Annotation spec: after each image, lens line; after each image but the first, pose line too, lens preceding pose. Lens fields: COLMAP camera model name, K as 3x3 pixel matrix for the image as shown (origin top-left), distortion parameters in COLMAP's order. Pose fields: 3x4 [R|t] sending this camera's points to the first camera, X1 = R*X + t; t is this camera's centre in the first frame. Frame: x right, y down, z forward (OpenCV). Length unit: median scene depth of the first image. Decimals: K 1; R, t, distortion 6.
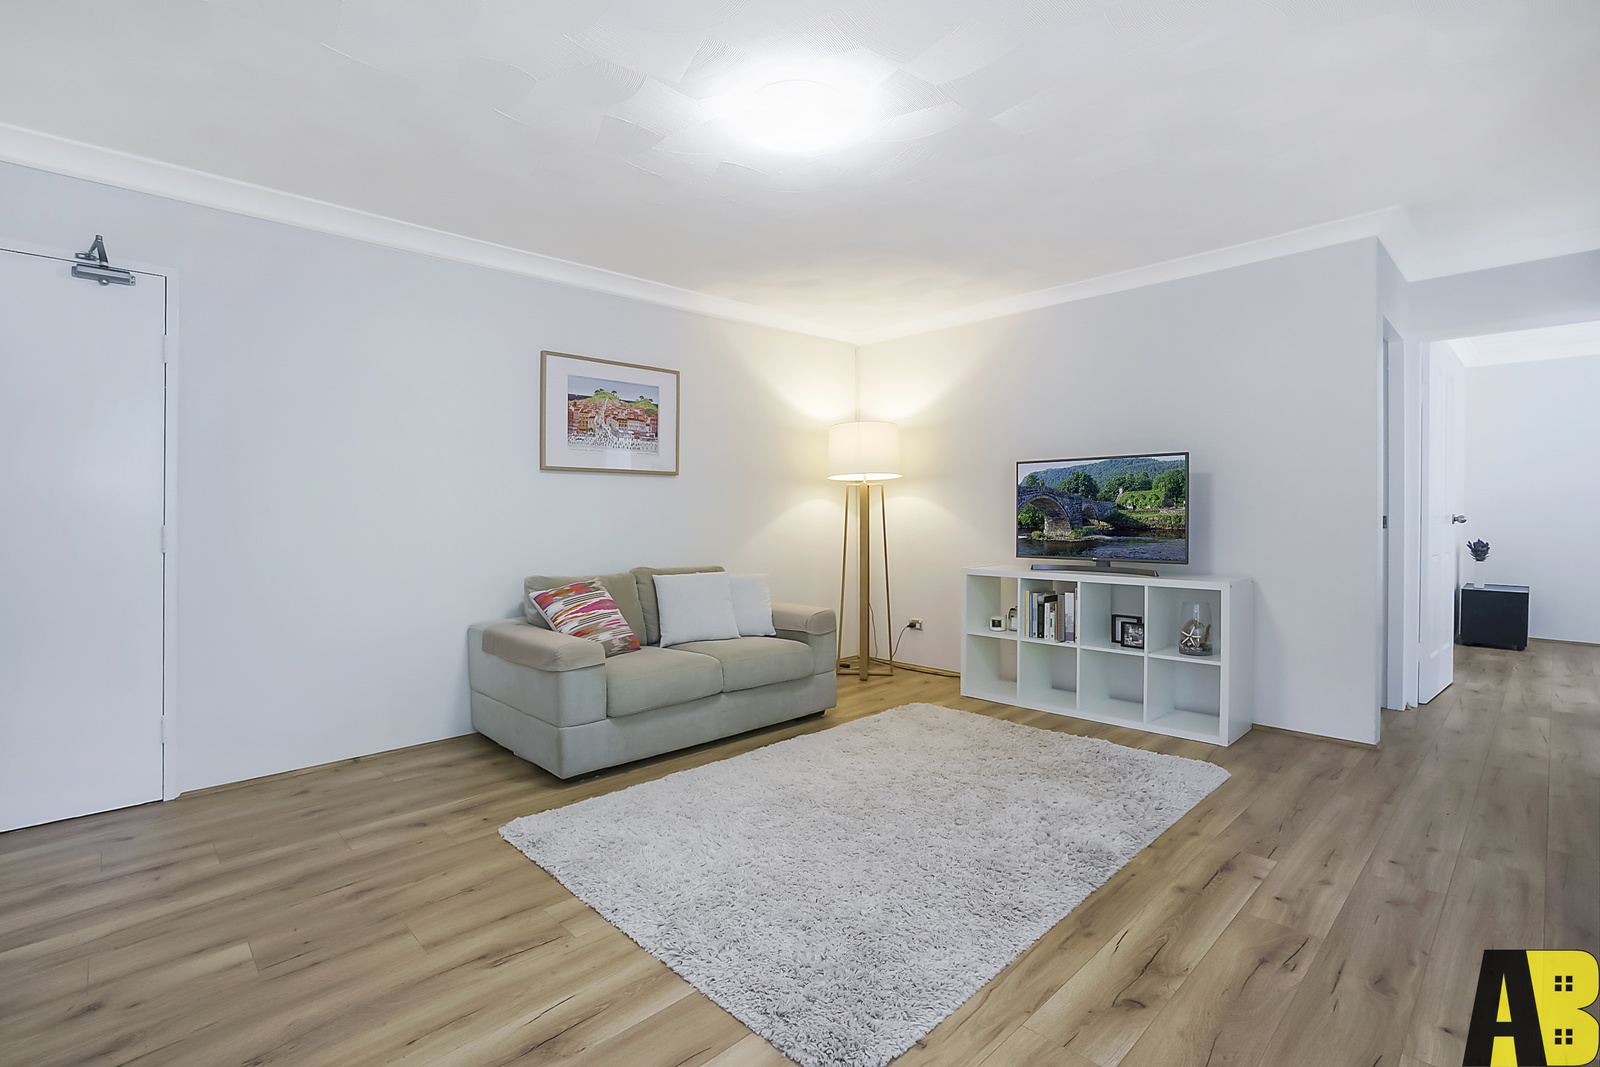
lens RADIAL K [[751.4, 0, 798.6], [0, 751.4, 510.7], [0, 0, 1]] dist [-0.037685, -0.000016]
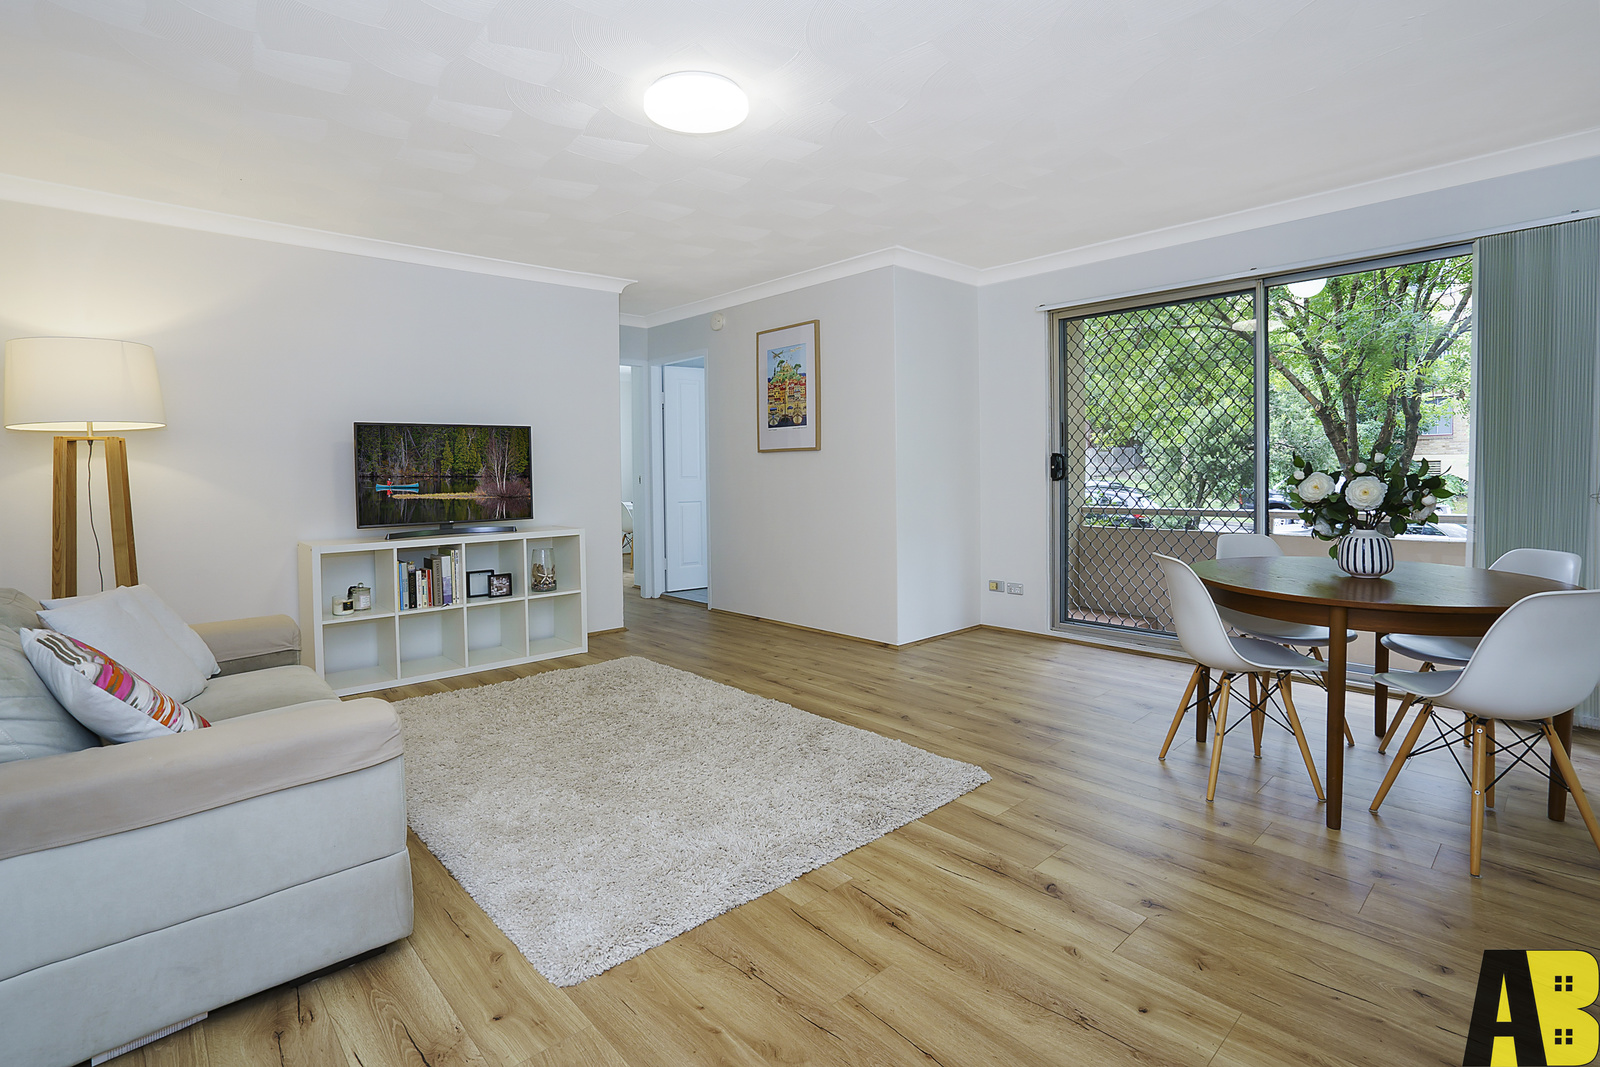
lens RADIAL K [[755.7, 0, 796.9], [0, 755.7, 474.8], [0, 0, 1]] dist [0.000329, -0.000088]
pose [[0.029351, -0.008547, 0.999533, -1.170142], [0.002082, 0.999962, 0.008490, -0.016895], [-0.999567, 0.001831, 0.029368, 0.875967]]
